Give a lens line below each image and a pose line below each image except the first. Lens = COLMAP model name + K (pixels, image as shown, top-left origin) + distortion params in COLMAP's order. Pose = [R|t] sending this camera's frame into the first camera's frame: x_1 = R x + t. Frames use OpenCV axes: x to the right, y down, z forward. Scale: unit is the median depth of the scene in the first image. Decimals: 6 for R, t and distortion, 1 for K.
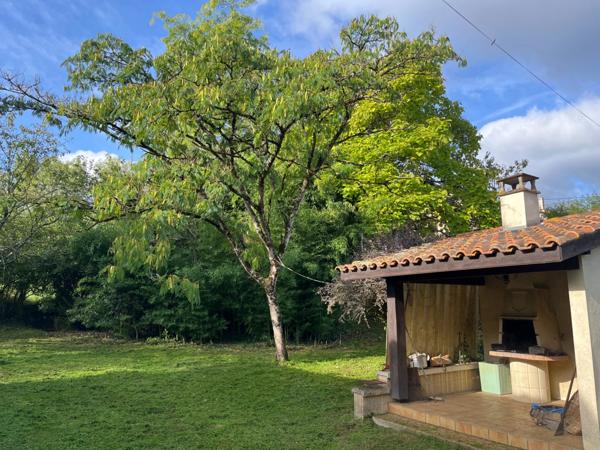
lens RADIAL K [[455.8, 0, 300.0], [0, 455.8, 225.0], [0, 0, 1]] dist [0.037538, -0.001490]
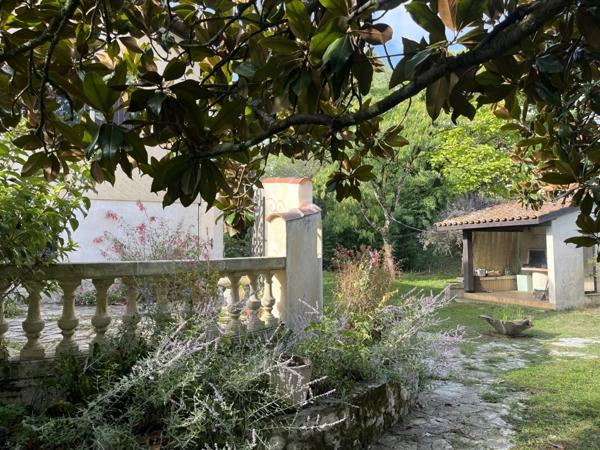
lens RADIAL K [[455.8, 0, 300.0], [0, 455.8, 225.0], [0, 0, 1]] dist [0.037538, -0.001490]
pose [[0.986536, -0.012164, -0.163089, -0.099151], [0.032091, 0.992242, 0.120111, -0.090005], [0.160363, -0.123728, 0.979273, -0.575411]]
